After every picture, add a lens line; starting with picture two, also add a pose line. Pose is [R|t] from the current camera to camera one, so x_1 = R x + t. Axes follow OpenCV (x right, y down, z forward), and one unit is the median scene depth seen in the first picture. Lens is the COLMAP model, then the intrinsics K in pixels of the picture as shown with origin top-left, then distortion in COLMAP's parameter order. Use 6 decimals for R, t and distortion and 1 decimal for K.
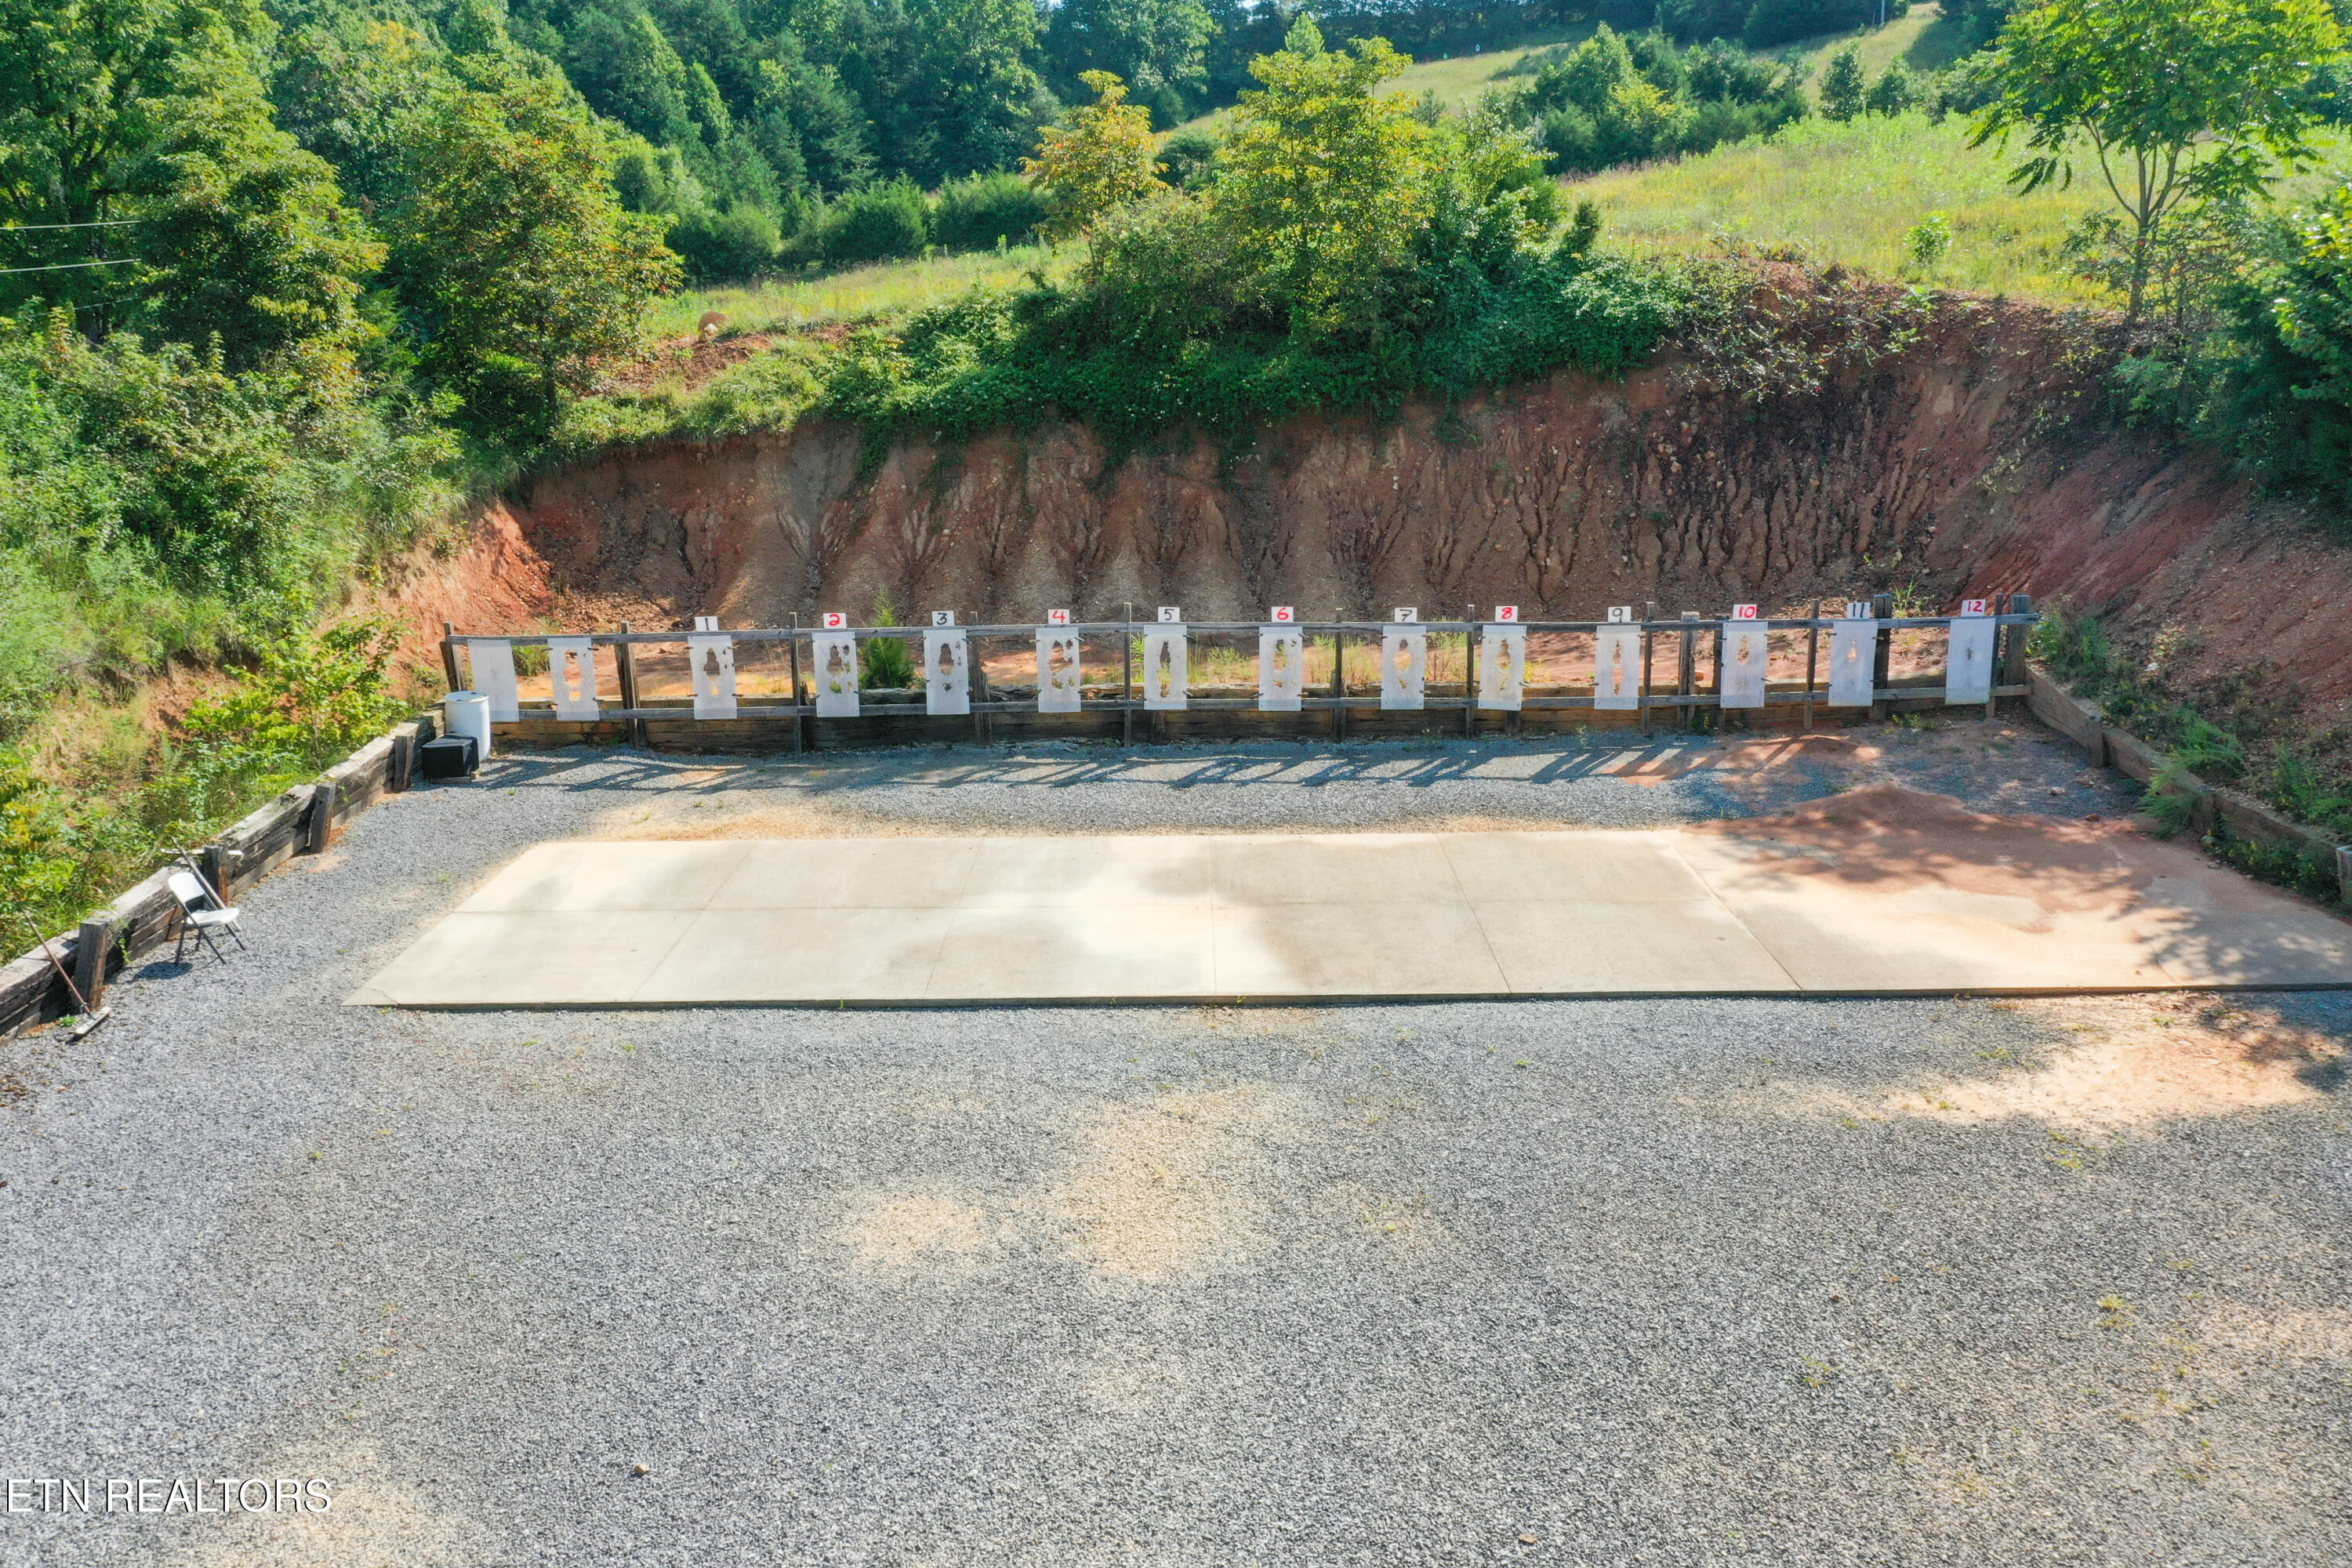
lens RADIAL K [[1853.2, 0, 1170.8], [0, 1853.2, 774.7], [0, 0, 1]] dist [-0.004525, 0.000674]
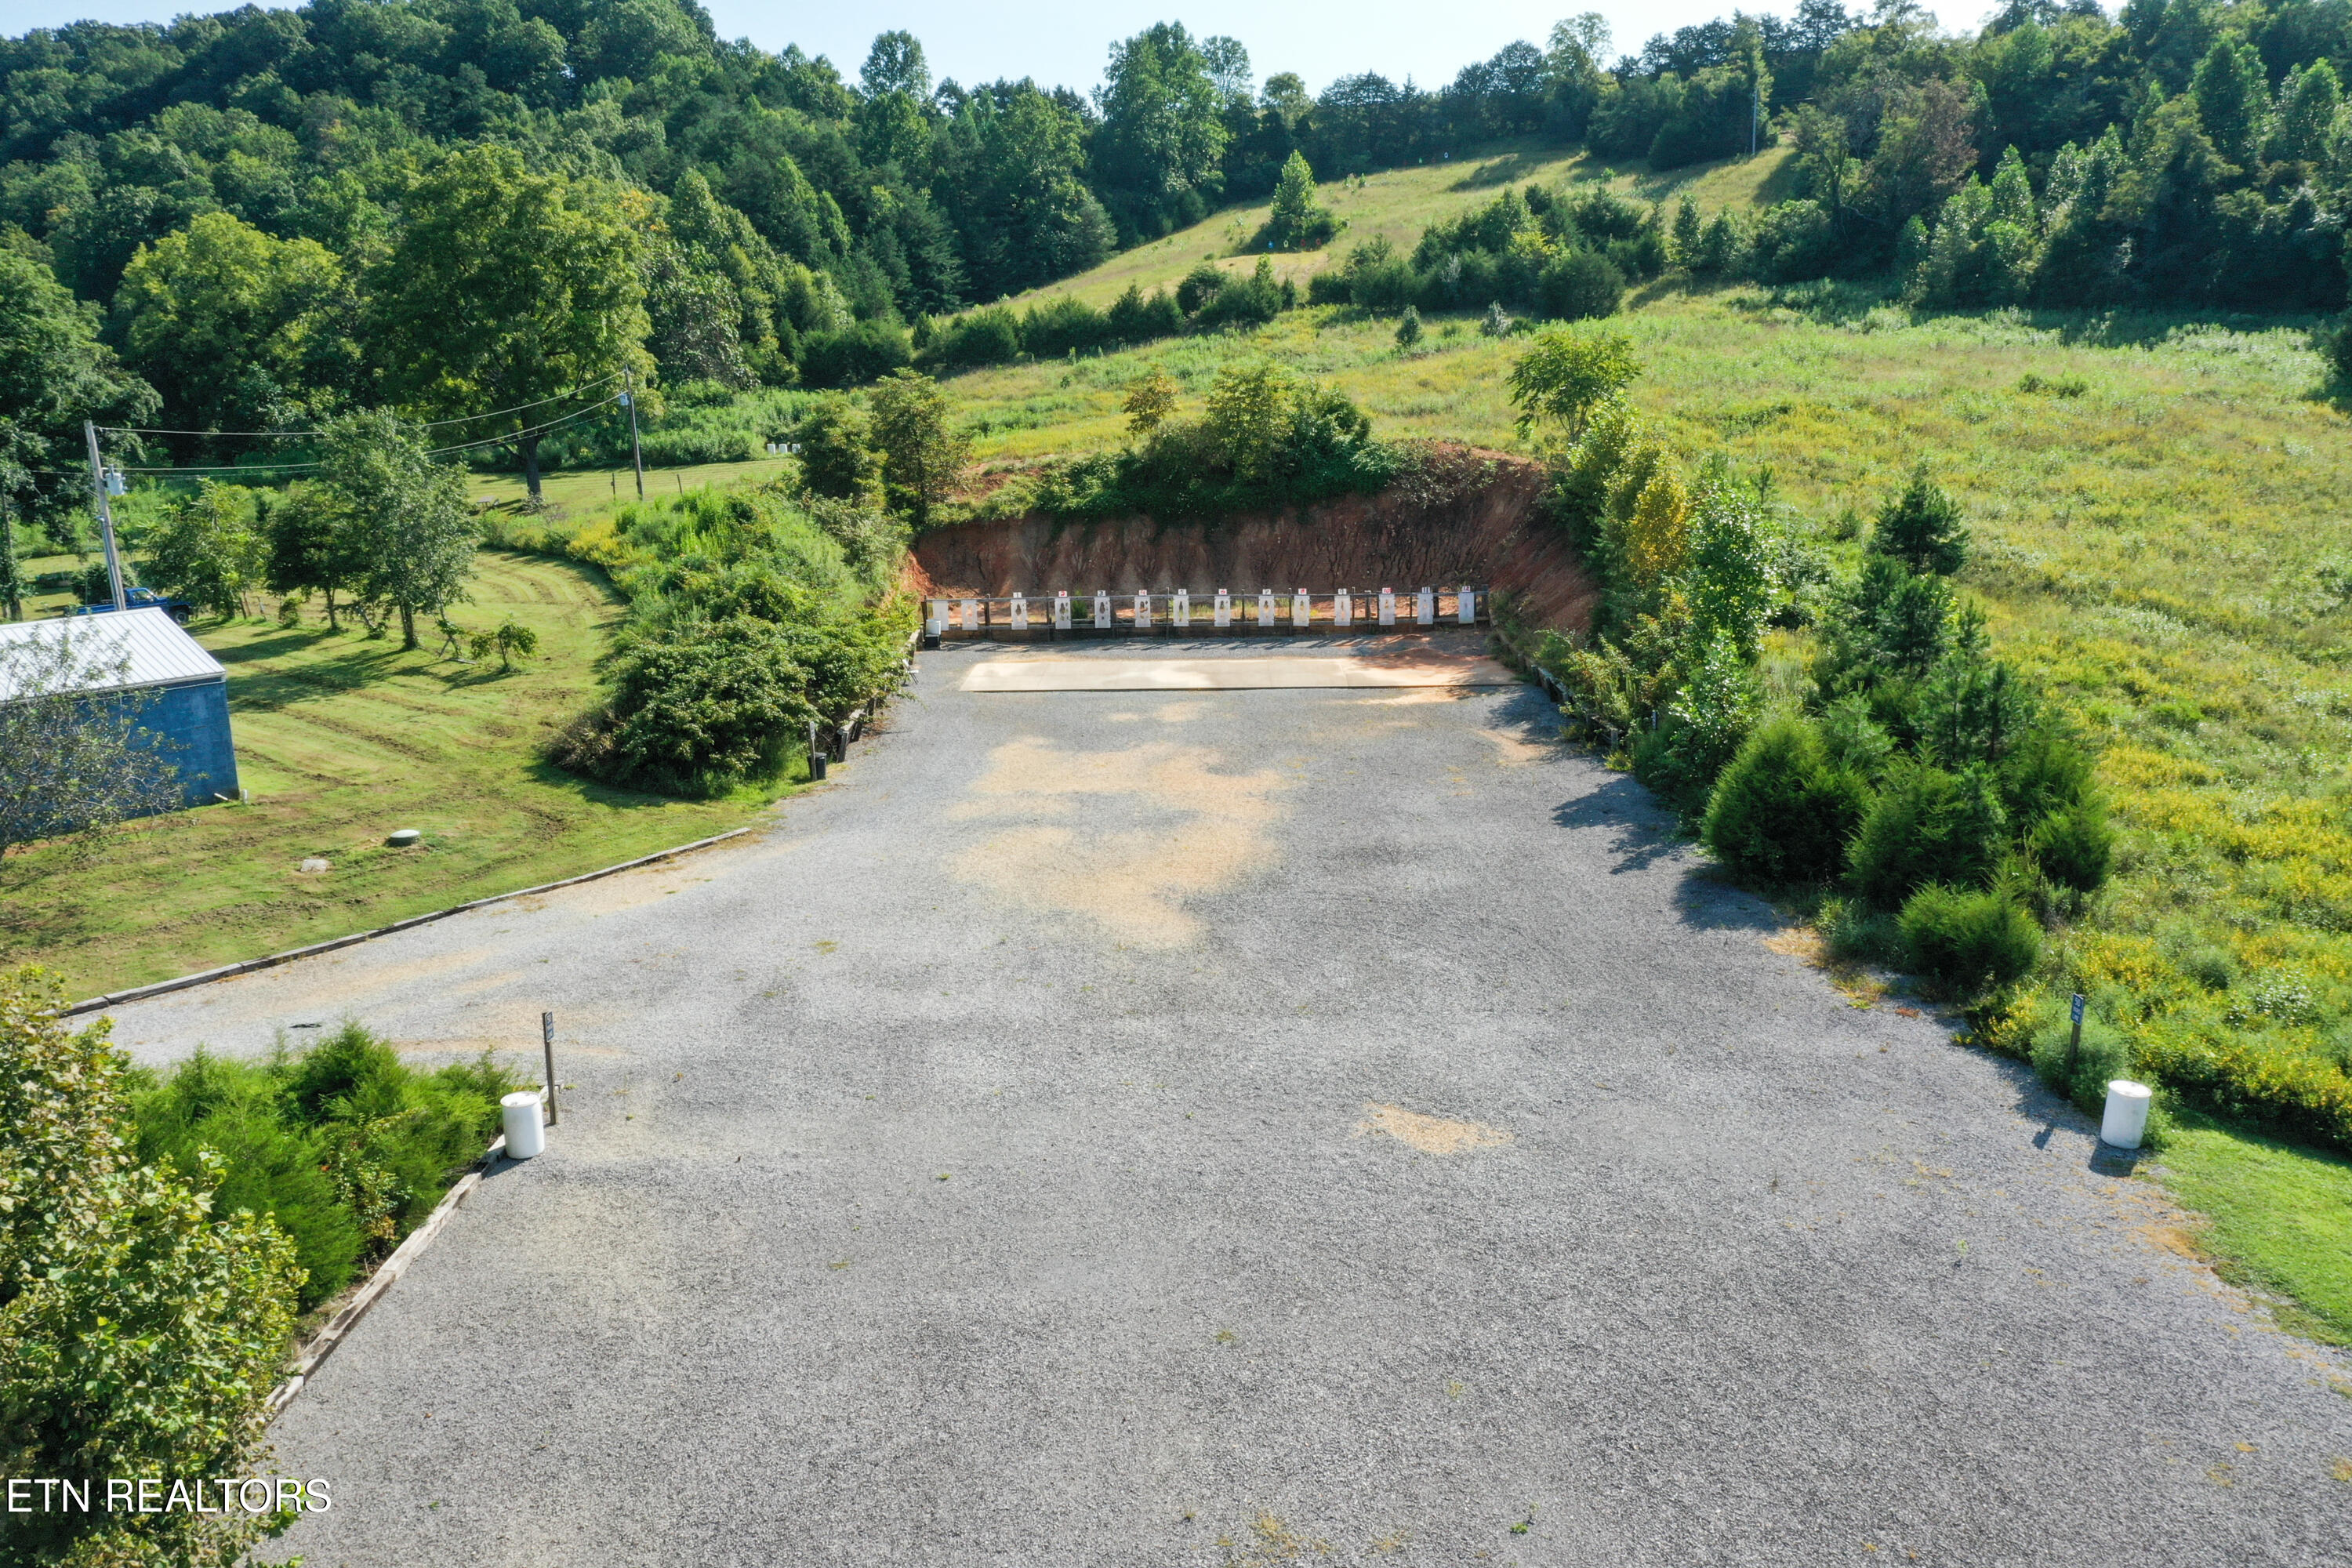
lens RADIAL K [[1853.2, 0, 1181.8], [0, 1853.2, 791.9], [0, 0, 1]] dist [-0.004525, 0.000674]
pose [[0.999966, 0.000985, -0.008182, 0.016265], [-0.000989, 0.999999, -0.000474, 0.165563], [0.008182, 0.000482, 0.999966, -1.374680]]
